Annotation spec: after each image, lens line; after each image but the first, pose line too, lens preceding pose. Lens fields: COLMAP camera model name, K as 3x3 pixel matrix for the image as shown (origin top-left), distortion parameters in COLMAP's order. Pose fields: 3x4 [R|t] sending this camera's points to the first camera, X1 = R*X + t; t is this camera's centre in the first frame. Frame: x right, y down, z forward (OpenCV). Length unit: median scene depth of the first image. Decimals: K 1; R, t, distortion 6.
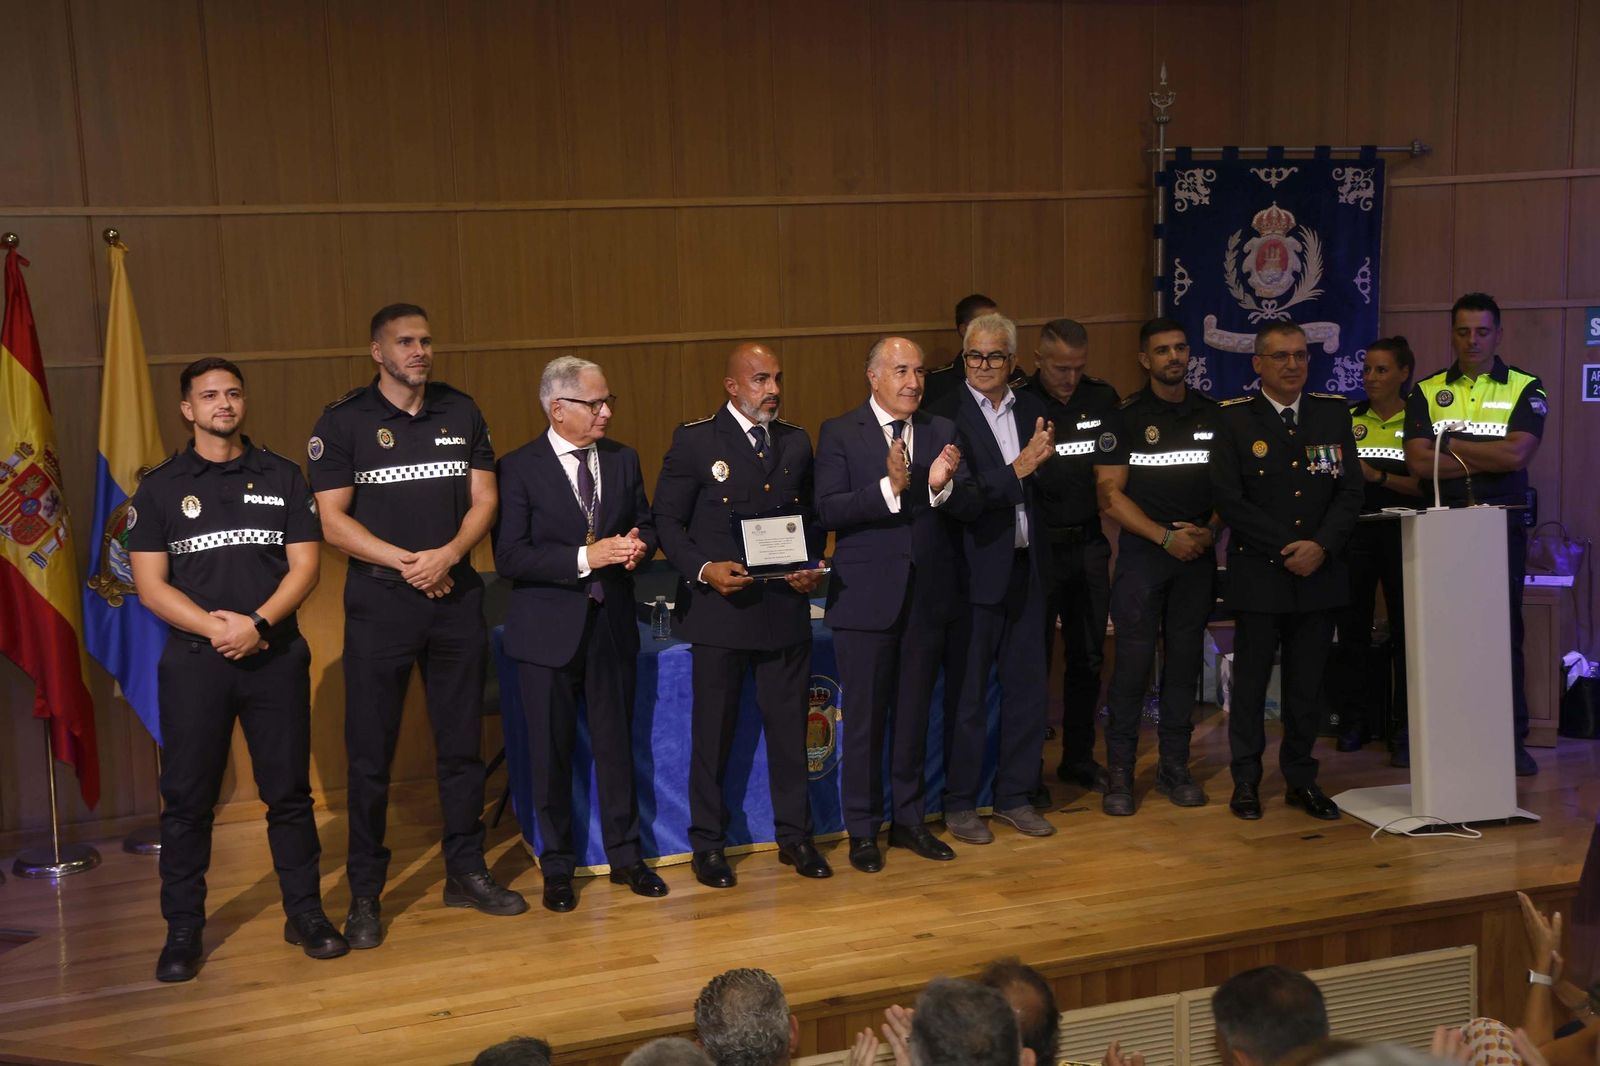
lens RADIAL K [[2207.5, 0, 814.4], [0, 2207.5, 529.2], [0, 0, 1]] dist [0.221577, 0.000000]
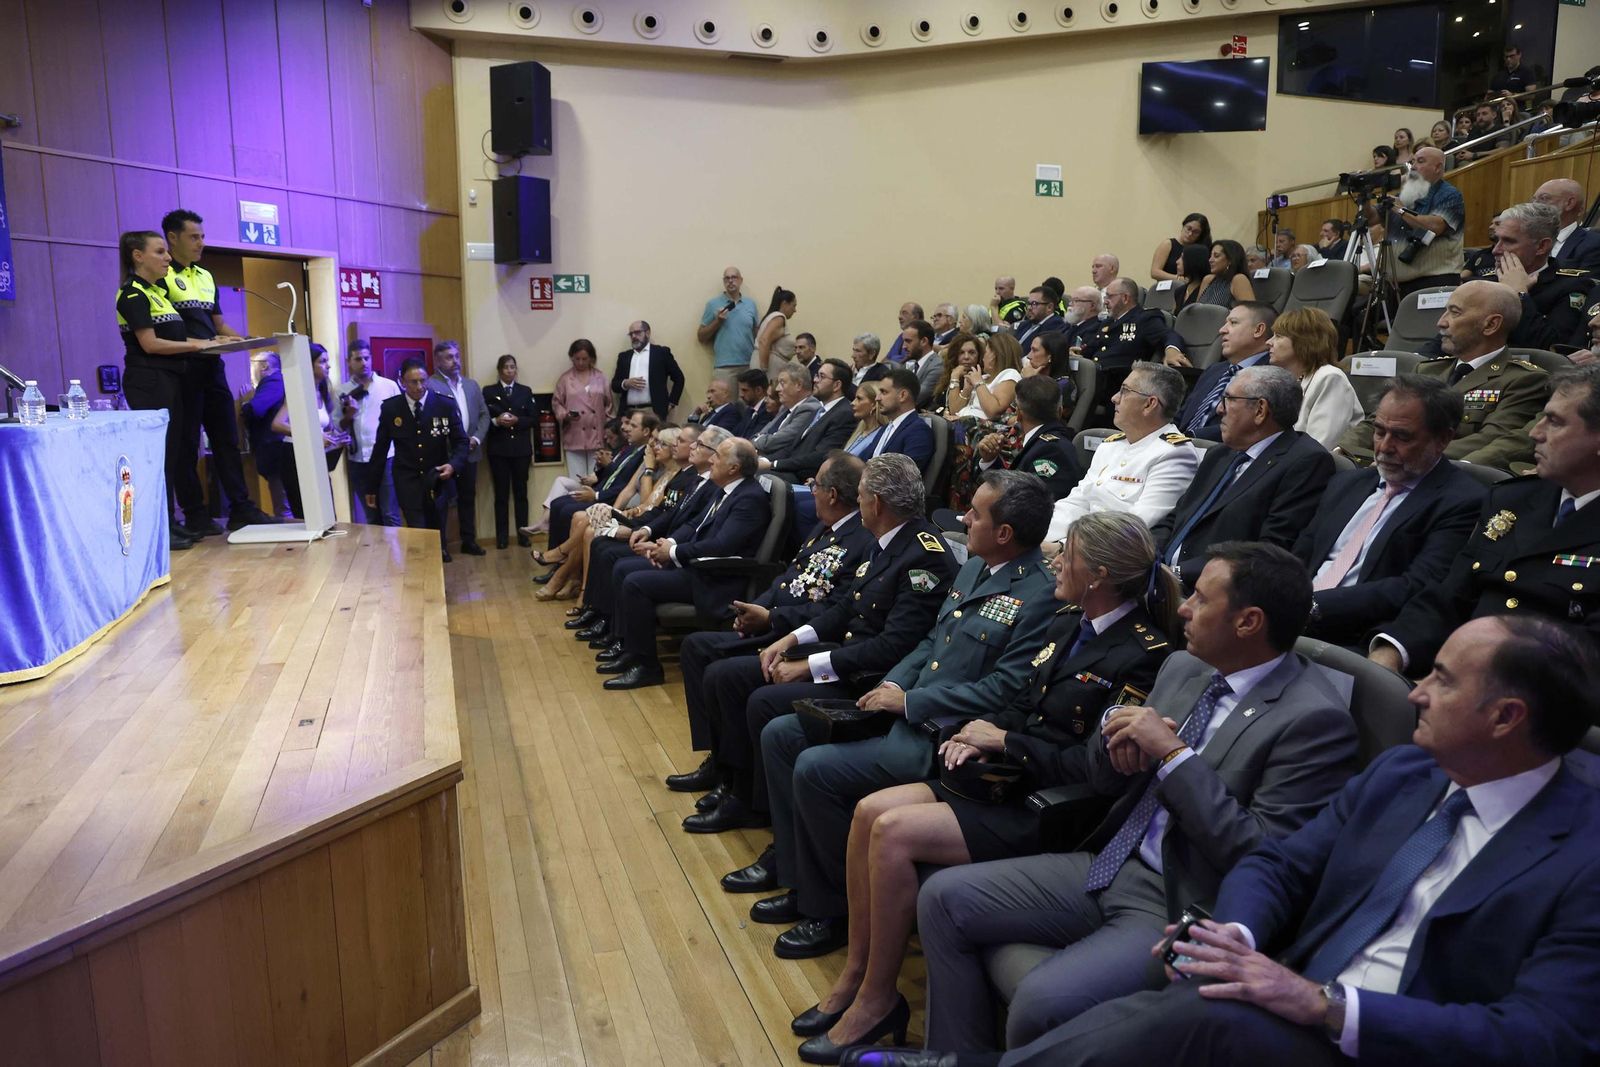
lens RADIAL K [[1130.4, 0, 769.6], [0, 1130.4, 525.8], [0, 0, 1]] dist [-0.056746, 0.054981]
pose [[0.079681, -0.110359, 0.990693, -0.410577], [0.140350, 0.985194, 0.098458, 0.077065], [-0.986891, 0.131198, 0.093990, 0.503380]]
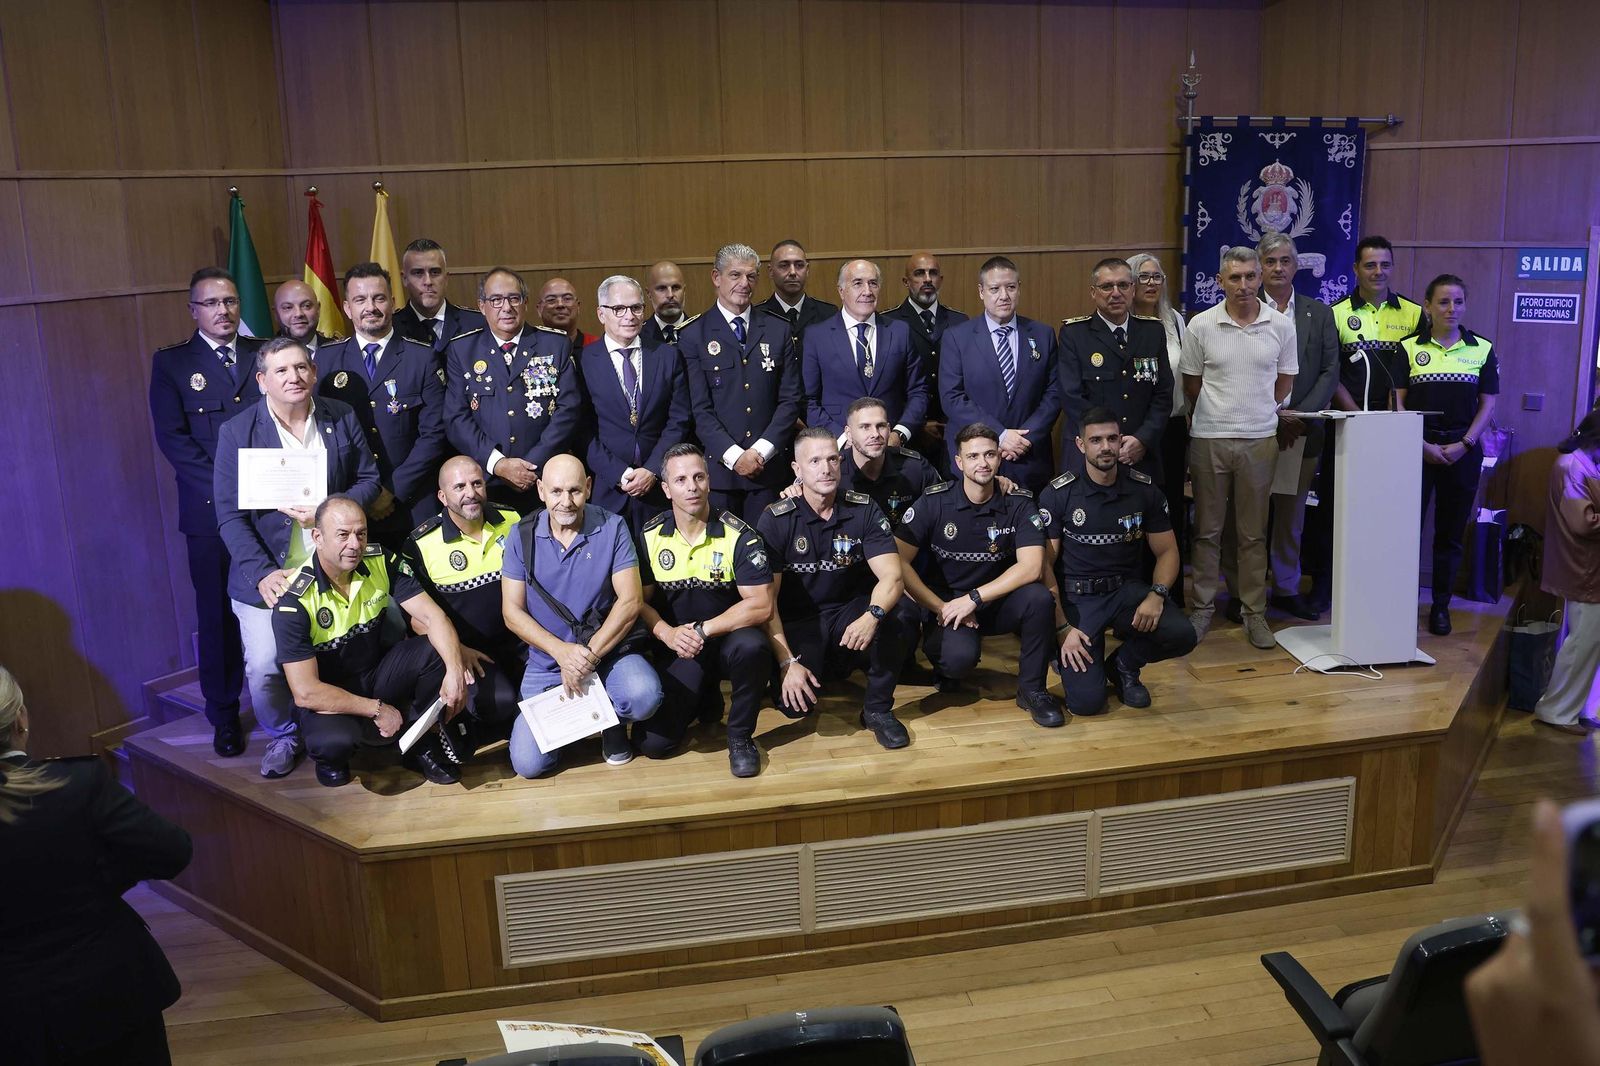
lens RADIAL K [[1314.9, 0, 843.6], [0, 1314.9, 428.9], [0, 0, 1]] dist [-0.059586, 0.054778]
pose [[0.979258, 0.041631, -0.198295, 0.116012], [-0.029989, 0.997665, 0.061360, -0.029495], [0.200387, -0.054141, 0.978220, 0.203303]]
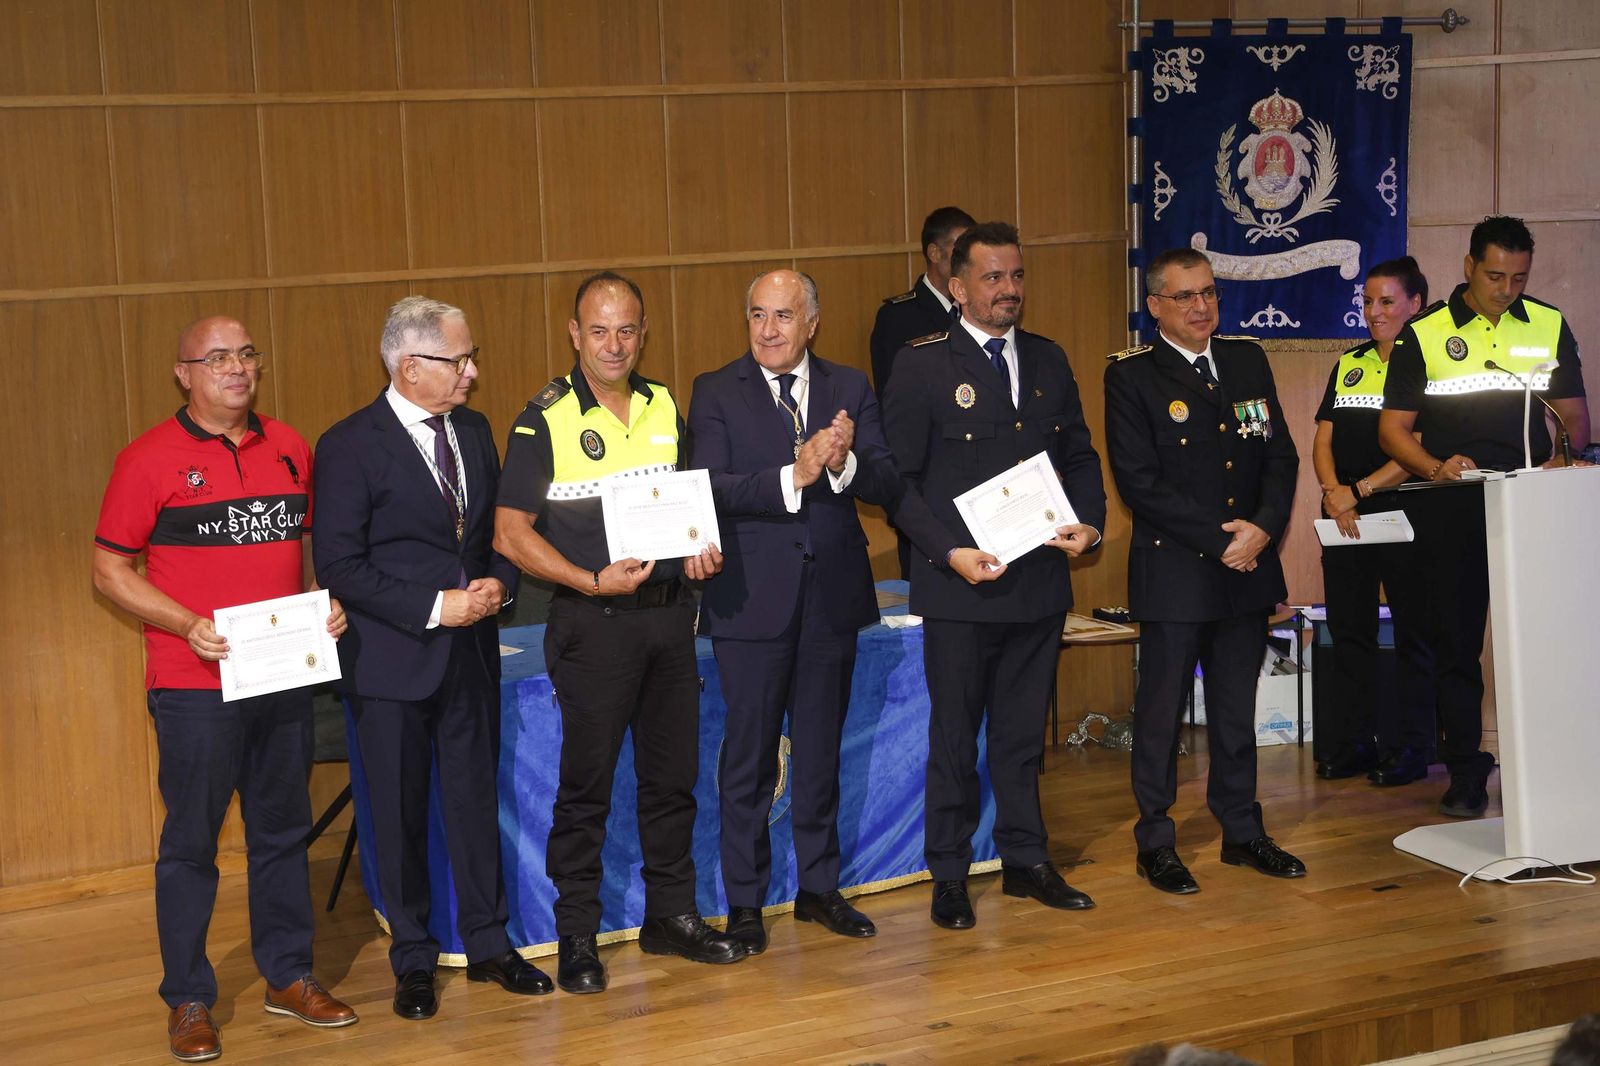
lens RADIAL K [[2893.4, 0, 766.7], [0, 2893.4, 483.5], [0, 0, 1]] dist [0.301471, 0.000000]
pose [[0.995138, -0.018757, 0.096689, -0.077043], [0.020224, 0.999694, -0.014218, 0.004383], [-0.096393, 0.016104, 0.995213, -0.013543]]
